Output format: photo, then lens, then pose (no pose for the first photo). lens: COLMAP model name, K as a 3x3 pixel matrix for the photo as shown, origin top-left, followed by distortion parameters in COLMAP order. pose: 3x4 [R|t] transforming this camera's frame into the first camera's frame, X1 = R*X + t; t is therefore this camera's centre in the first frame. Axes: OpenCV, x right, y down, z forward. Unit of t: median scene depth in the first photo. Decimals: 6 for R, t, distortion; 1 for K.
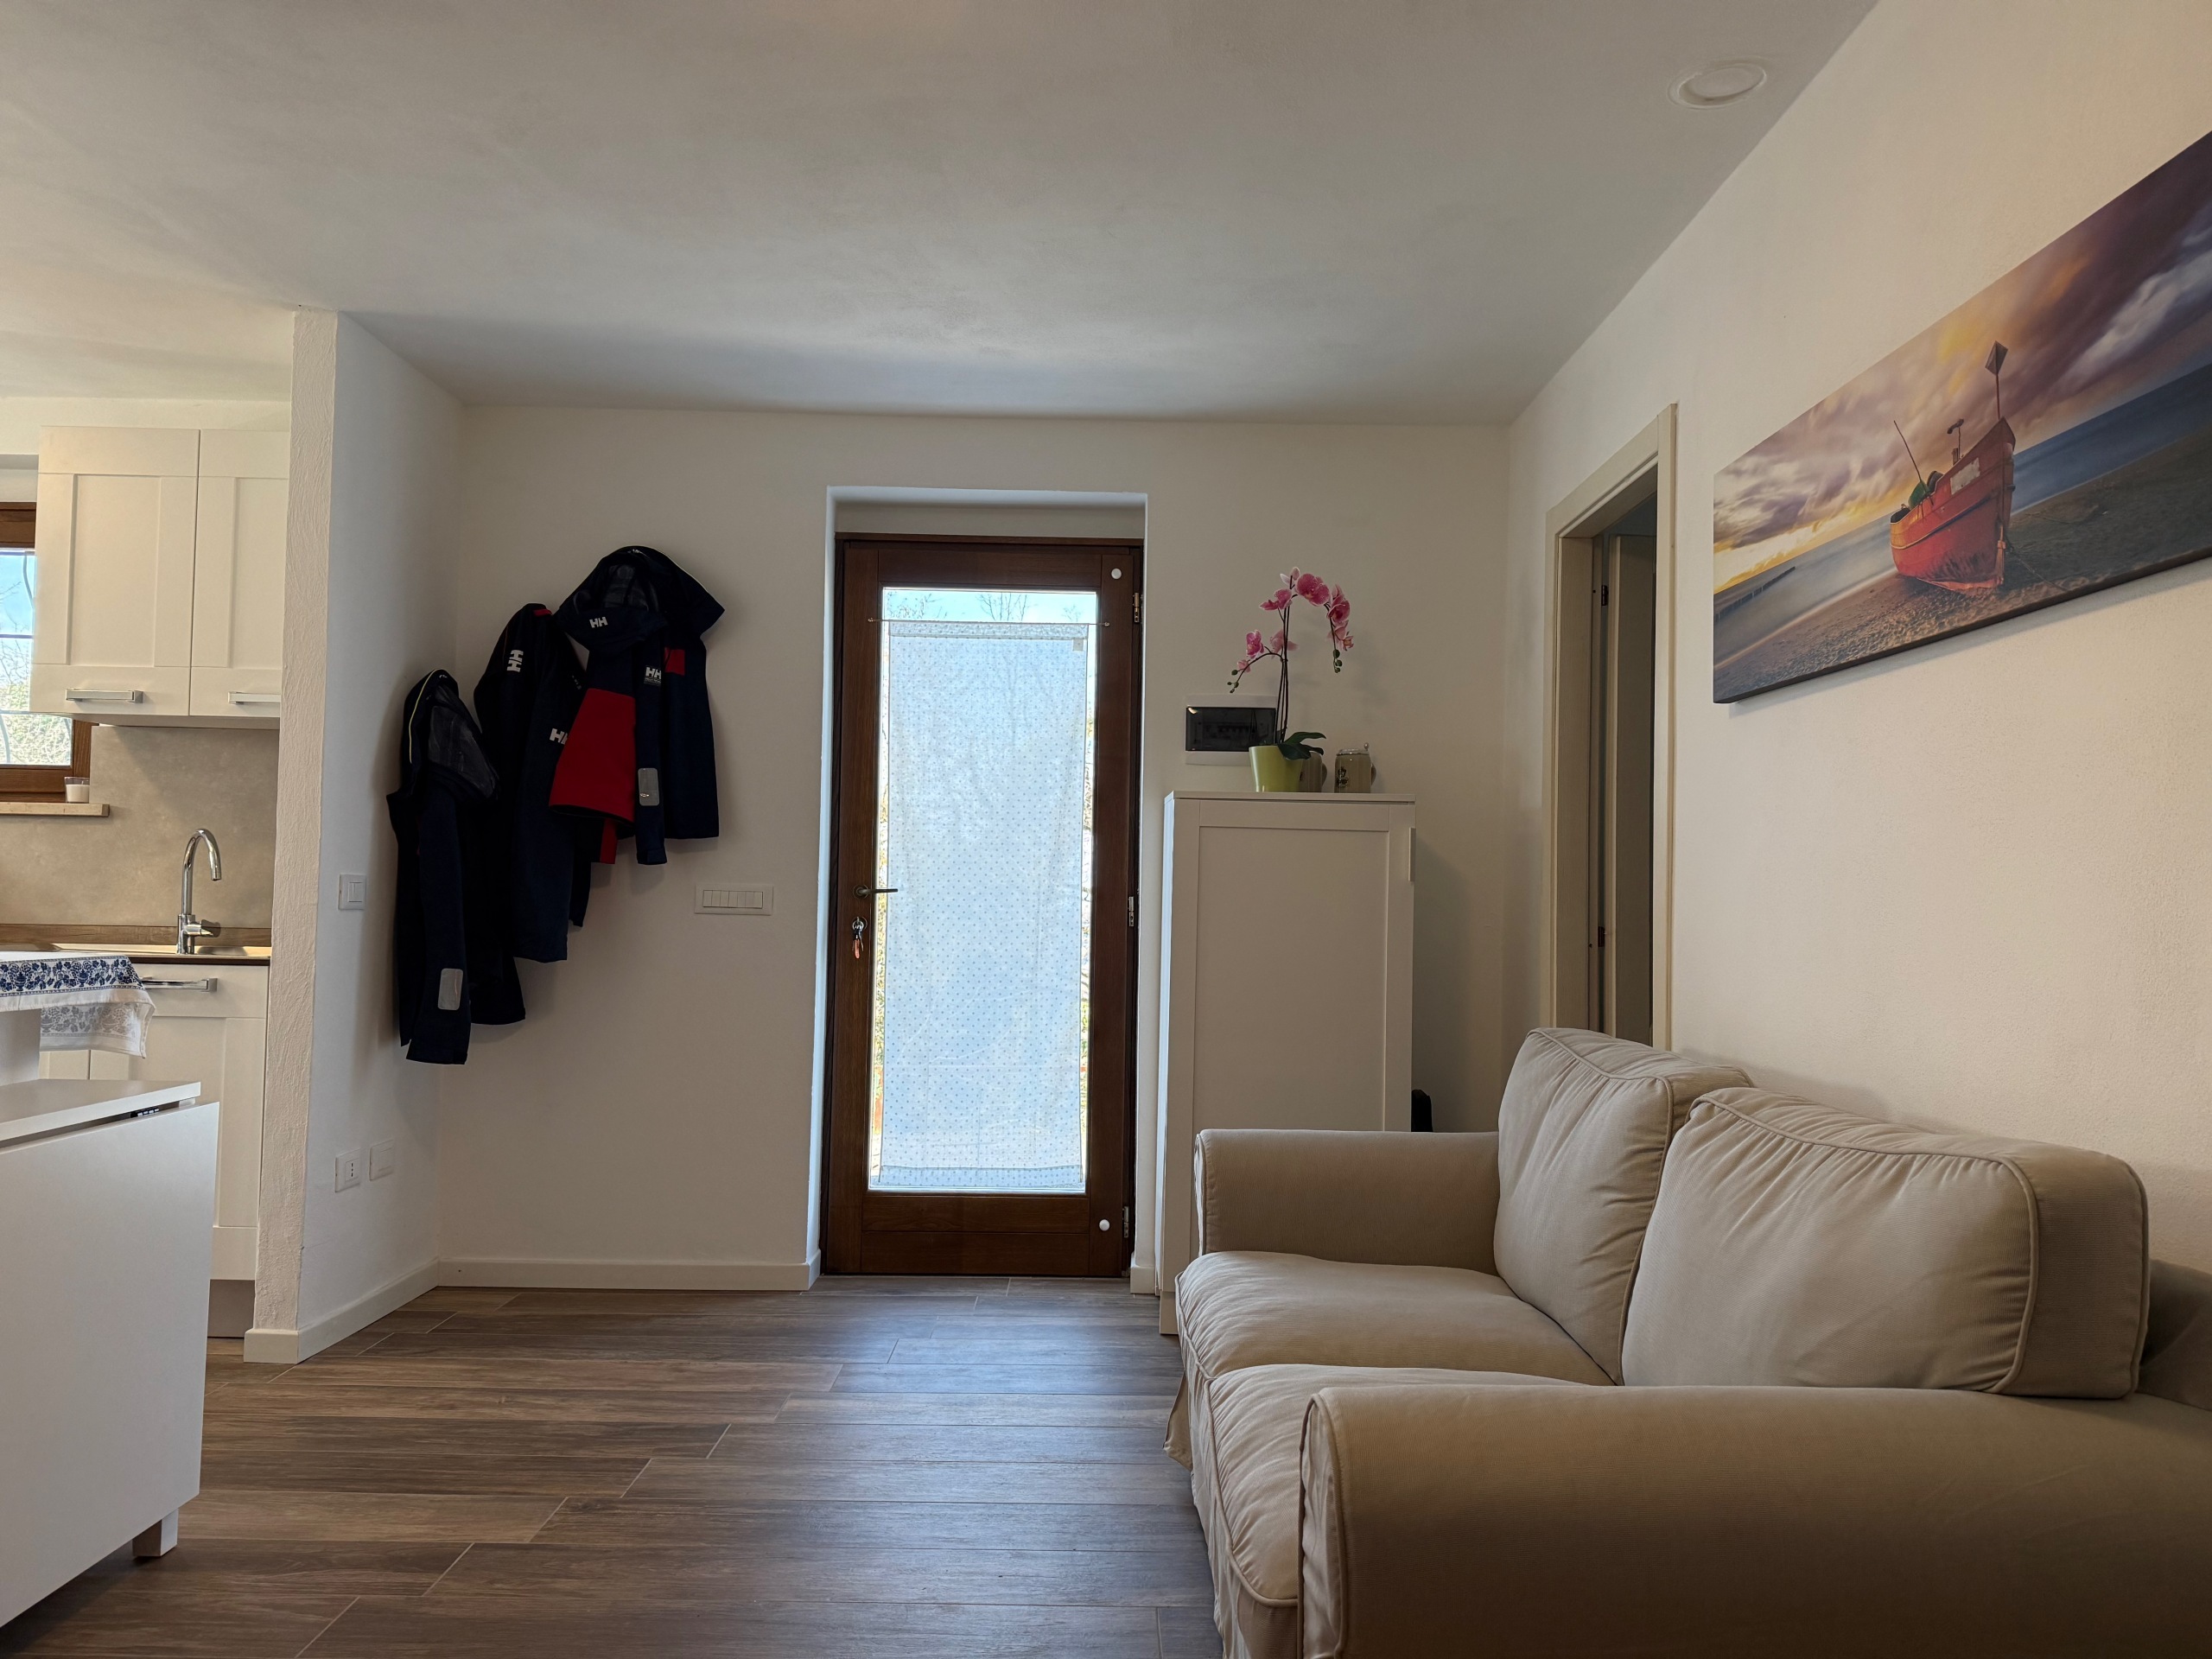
lens RADIAL K [[1542.4, 0, 1105.1], [0, 1542.4, 827.1], [0, 0, 1]] dist [0.062146, -0.081369]
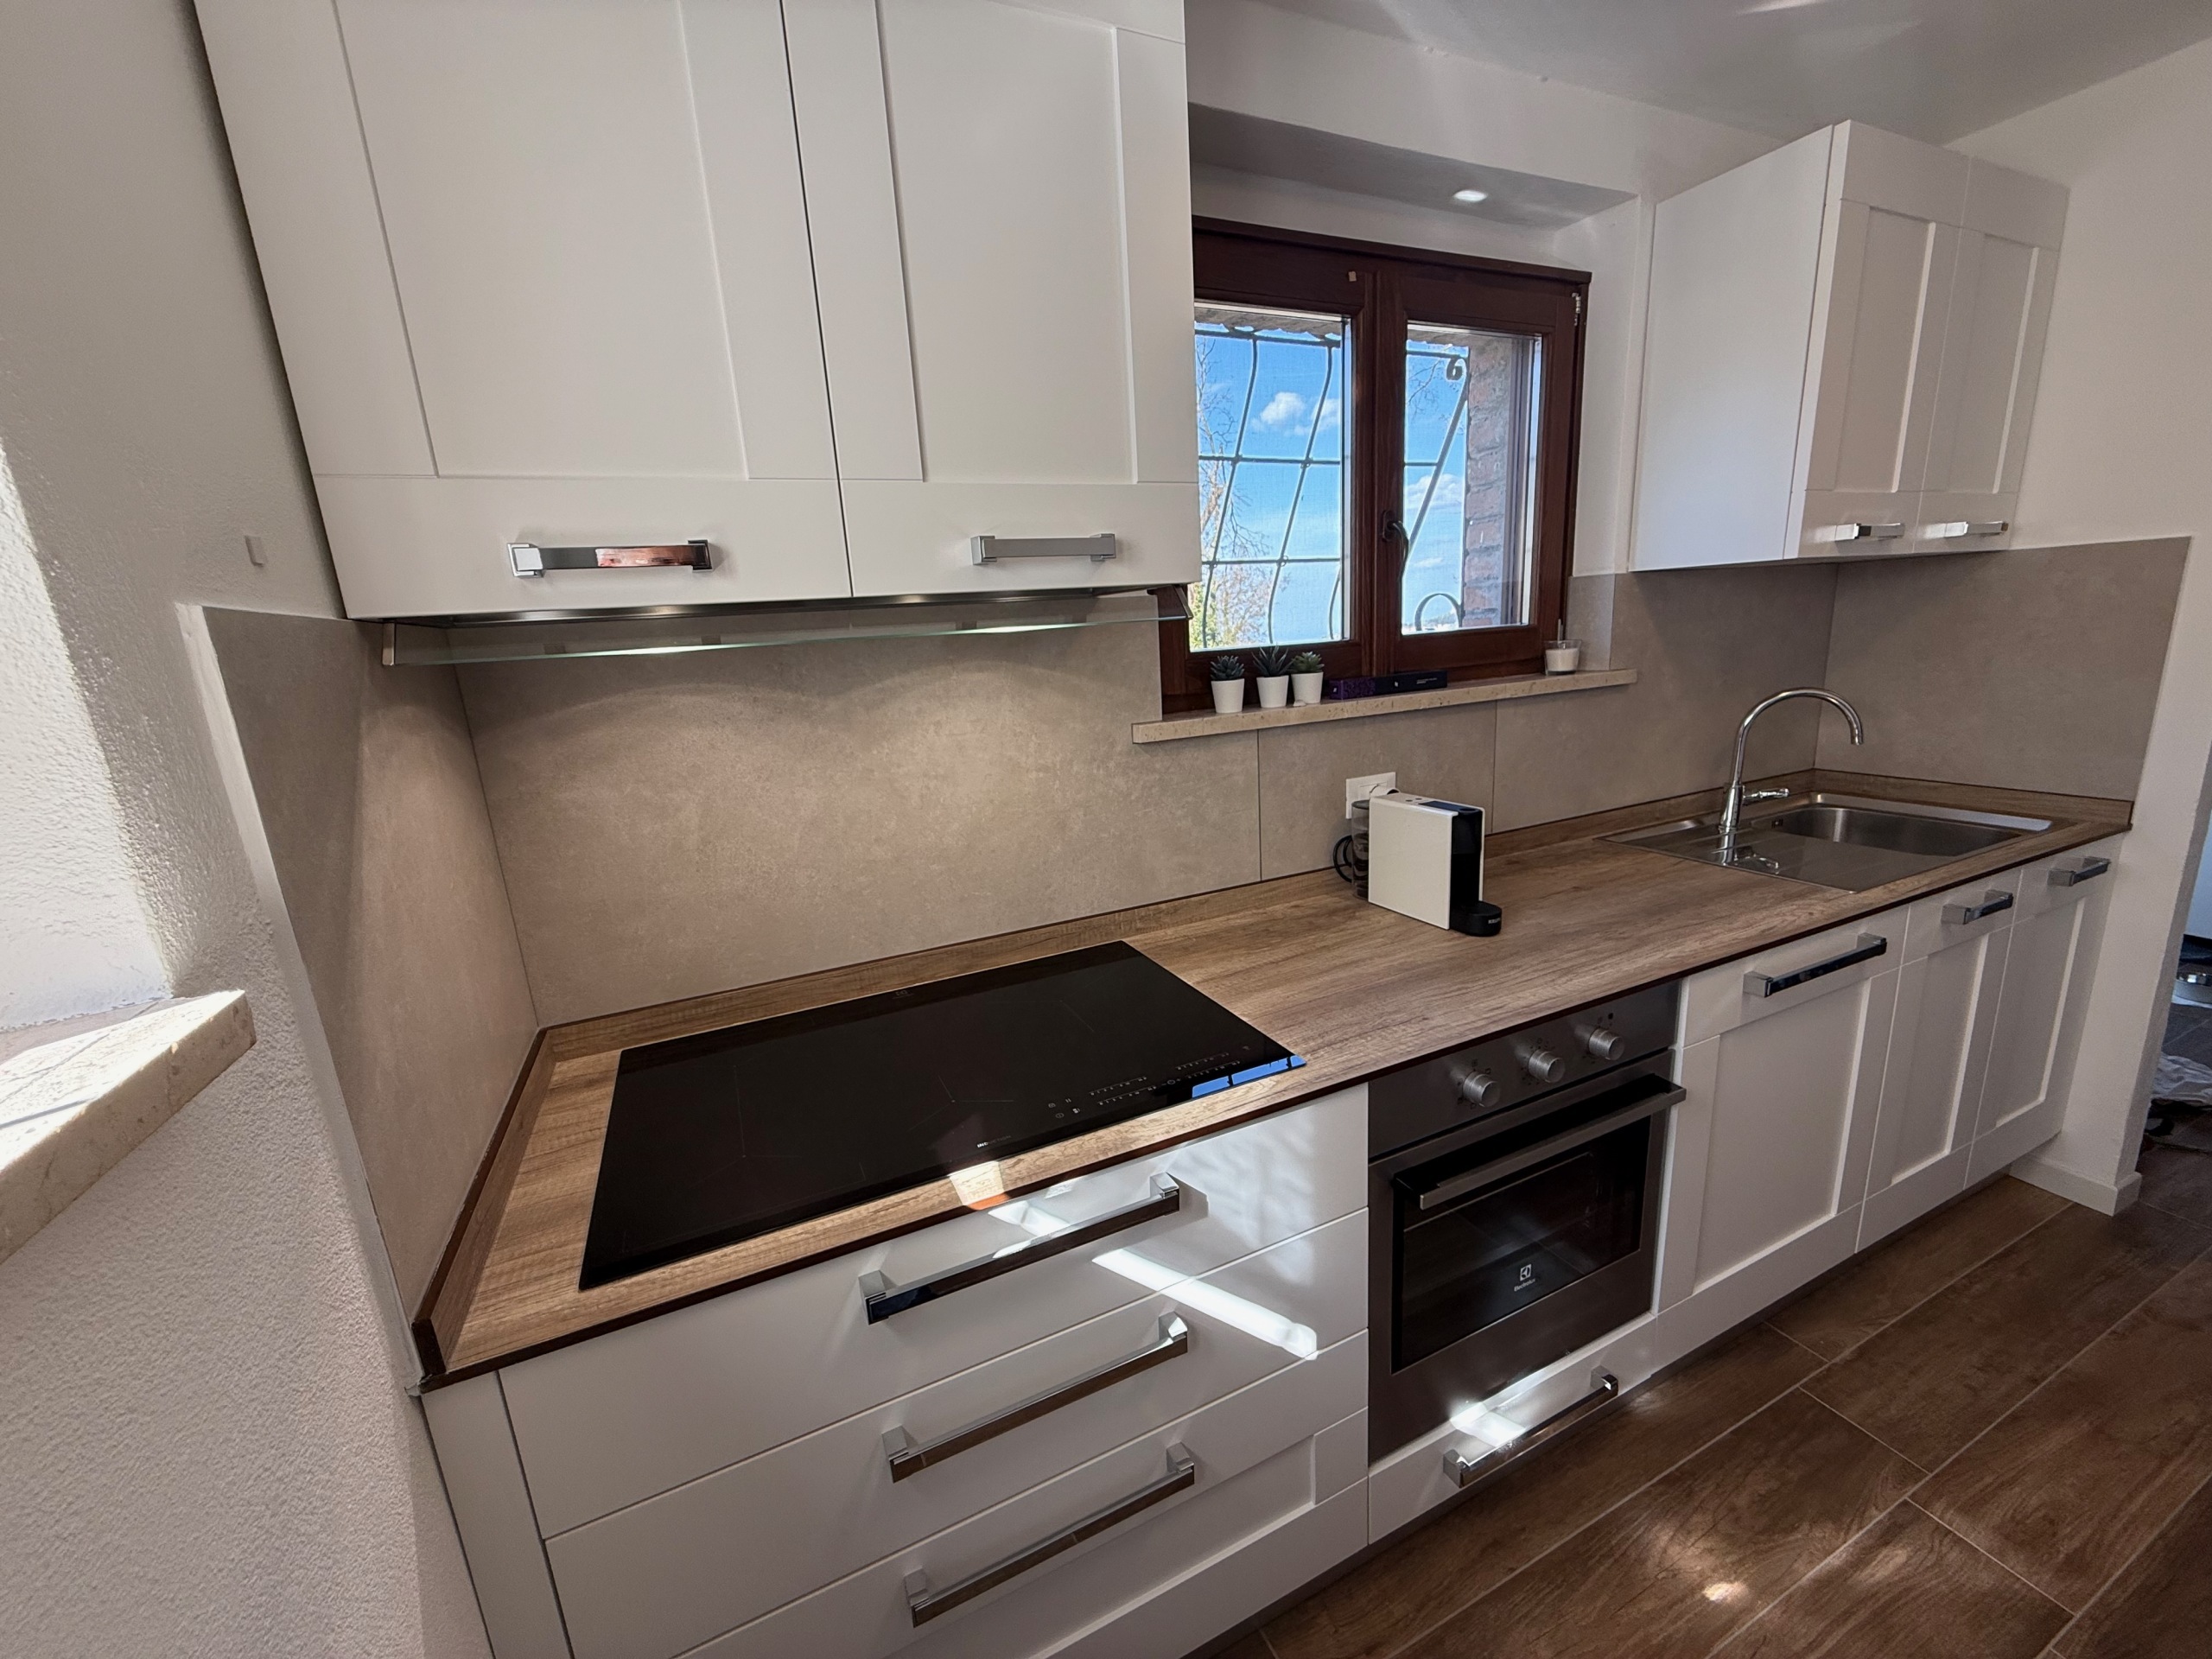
lens RADIAL K [[878.2, 0, 1104.8], [0, 878.2, 829.4], [0, 0, 1]] dist [0.000185, -0.000004]
pose [[0.906911, -0.164976, 0.387680, -1.096547], [0.061745, 0.962258, 0.265042, -0.074484], [-0.416774, -0.216432, 0.882868, 0.678400]]
